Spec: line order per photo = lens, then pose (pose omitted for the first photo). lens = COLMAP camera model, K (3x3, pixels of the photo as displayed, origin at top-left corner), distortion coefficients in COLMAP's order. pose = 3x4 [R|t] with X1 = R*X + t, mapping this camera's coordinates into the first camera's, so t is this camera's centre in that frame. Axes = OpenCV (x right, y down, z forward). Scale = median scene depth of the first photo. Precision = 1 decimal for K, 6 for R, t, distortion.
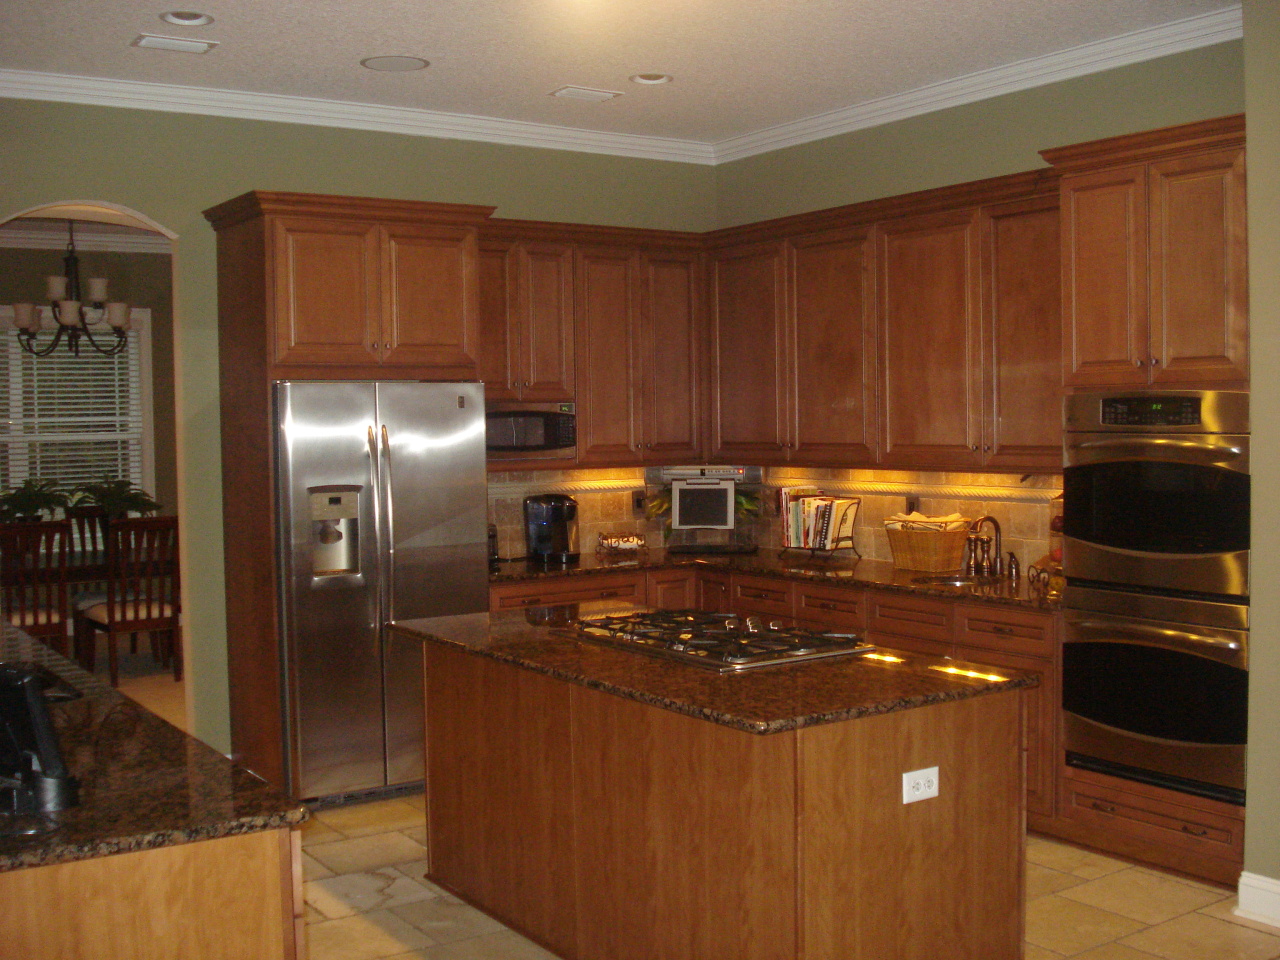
lens RADIAL K [[1442.9, 0, 640.0], [0, 1442.9, 480.0], [0, 0, 1]] dist [-0.102989, -0.017786]
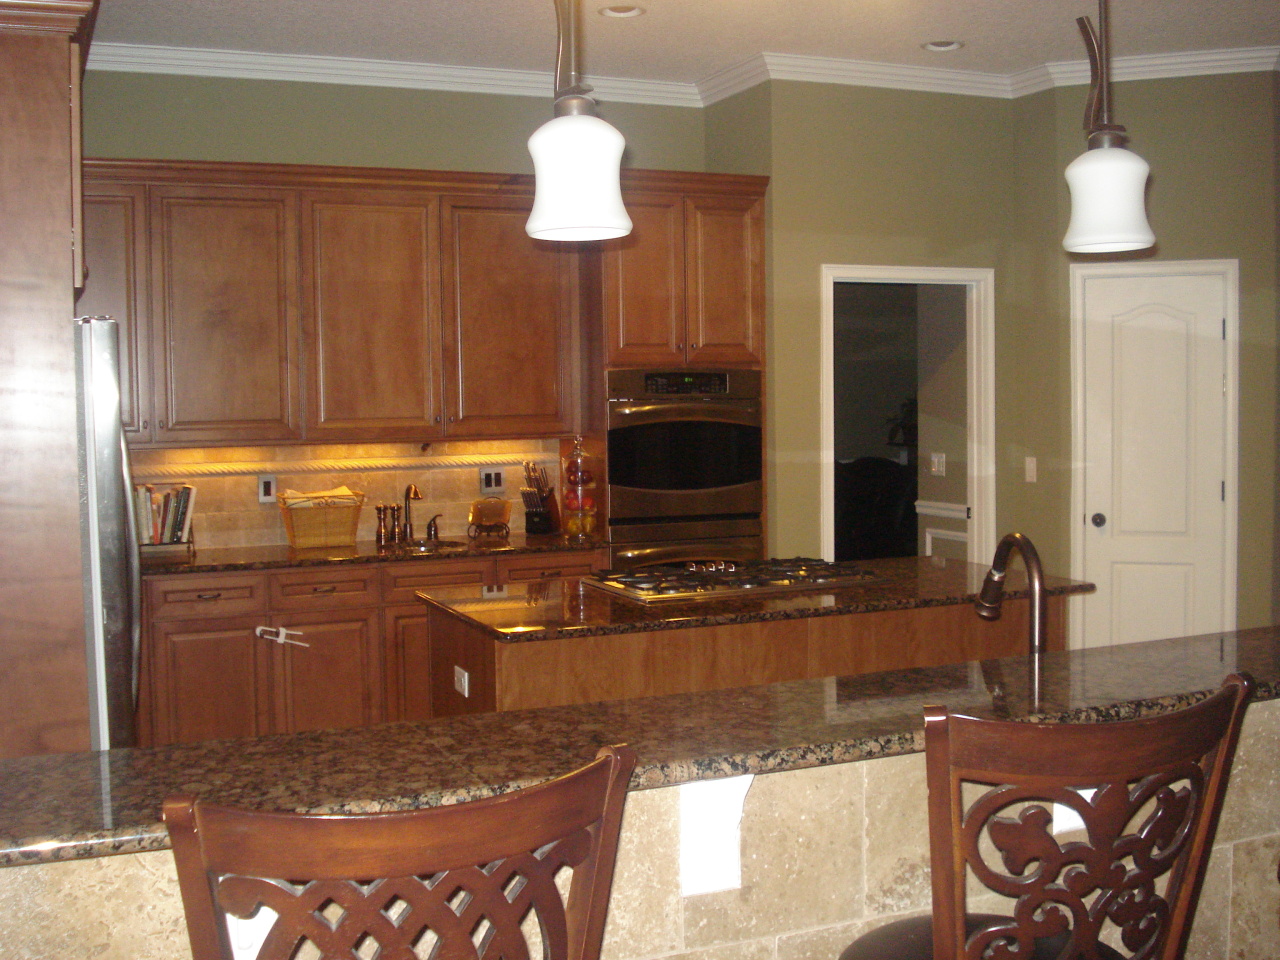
lens RADIAL K [[1442.9, 0, 640.0], [0, 1442.9, 480.0], [0, 0, 1]] dist [-0.102989, -0.017786]
pose [[0.178553, -0.057263, 0.982262, -0.966417], [0.050111, 0.997539, 0.049045, -0.026693], [-0.982653, 0.040465, 0.180983, 0.804399]]
